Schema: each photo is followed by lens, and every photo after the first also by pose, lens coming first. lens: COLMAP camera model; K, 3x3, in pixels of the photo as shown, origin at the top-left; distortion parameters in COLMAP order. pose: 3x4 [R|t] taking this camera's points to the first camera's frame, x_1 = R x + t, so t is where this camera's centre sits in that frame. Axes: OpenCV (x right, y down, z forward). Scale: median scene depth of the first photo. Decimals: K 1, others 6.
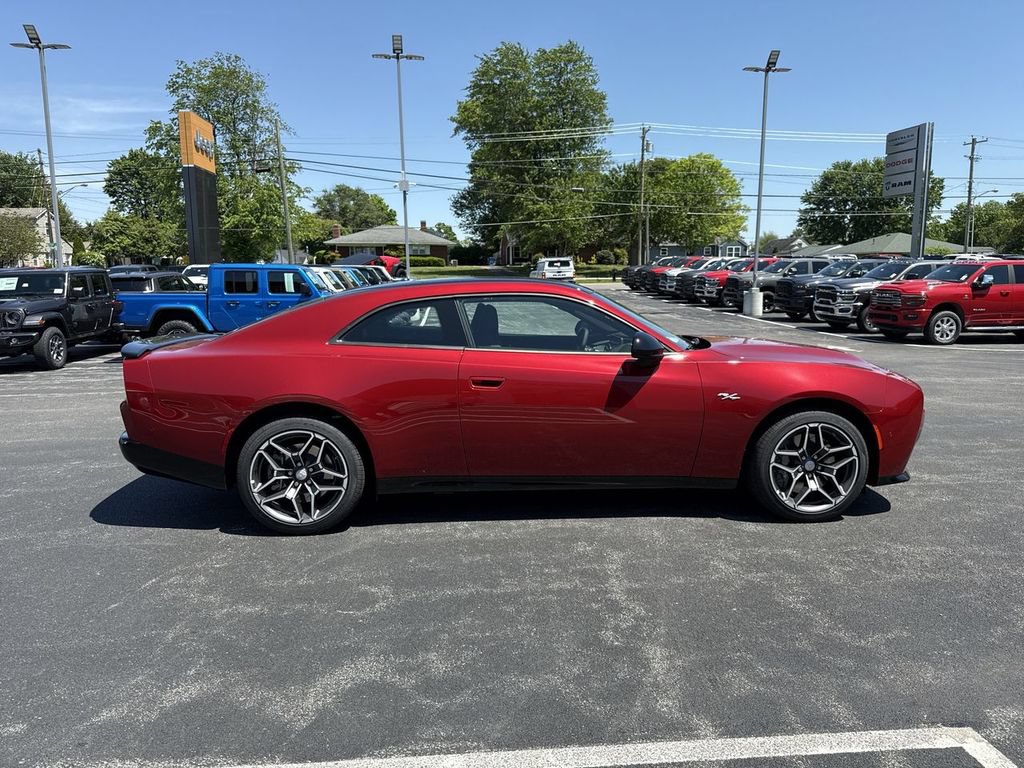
lens RADIAL K [[711.6, 0, 508.4], [0, 711.6, 387.3], [0, 0, 1]] dist [0.086228, -0.131287]
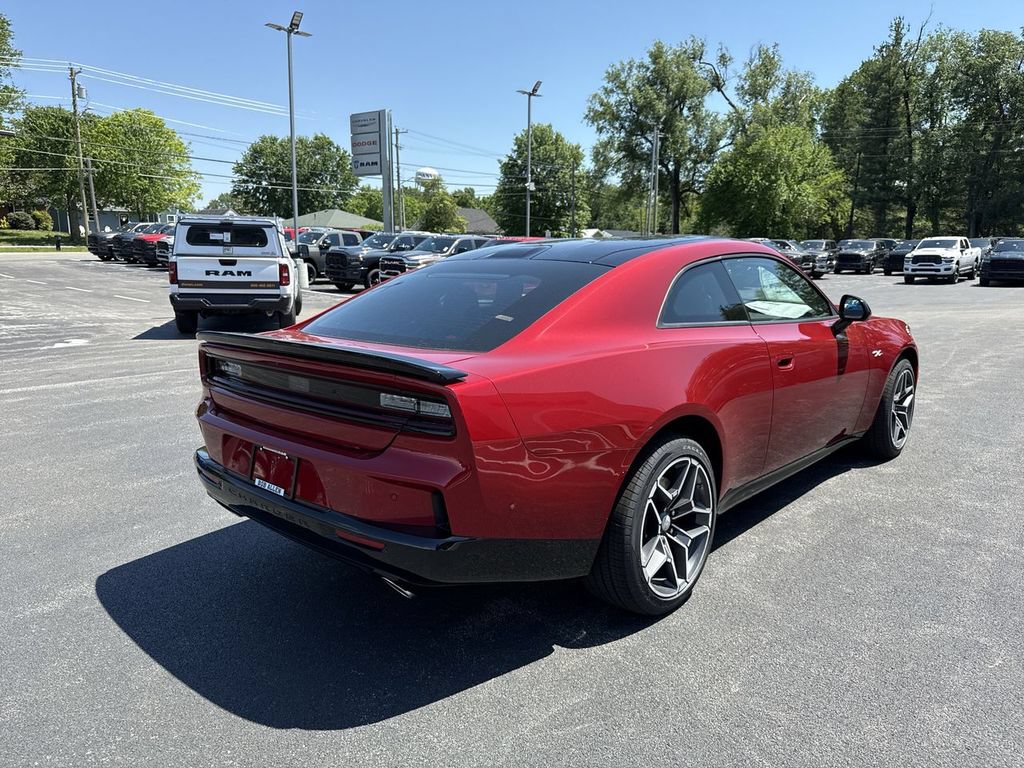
lens RADIAL K [[721.3, 0, 512.0], [0, 721.3, 384.0], [0, 0, 1]] dist [0.045059, -0.065315]
pose [[0.723097, -0.116498, 0.680851, -0.488424], [0.095208, 0.993077, 0.068806, -0.039935], [-0.684153, 0.015069, 0.729183, 0.347606]]
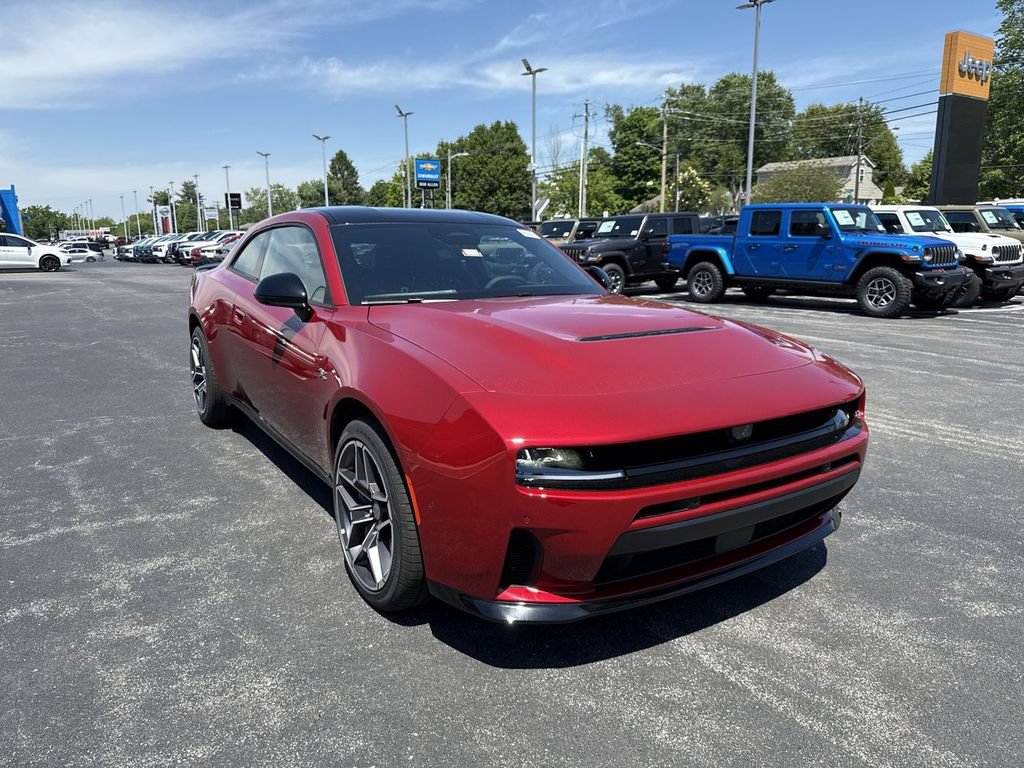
lens RADIAL K [[717.4, 0, 506.2], [0, 717.4, 380.5], [0, 0, 1]] dist [0.037905, -0.058553]
pose [[0.486175, 0.179970, -0.855128, 0.589796], [-0.125381, 0.982804, 0.135557, -0.058547], [0.864820, 0.041312, 0.500380, 0.478065]]
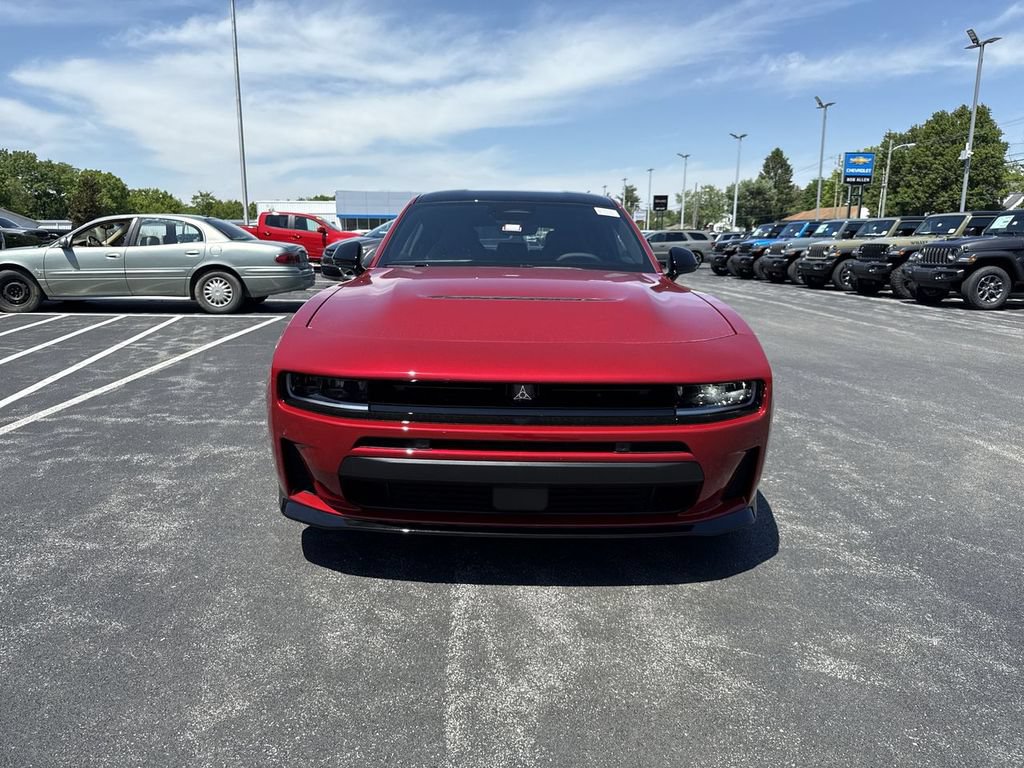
lens RADIAL K [[717.4, 0, 506.2], [0, 717.4, 380.5], [0, 0, 1]] dist [0.037905, -0.058553]
pose [[-0.058509, 0.206308, -0.976736, 0.685029], [-0.150518, 0.965404, 0.212931, -0.079041], [0.986874, 0.159475, -0.025432, 0.738720]]
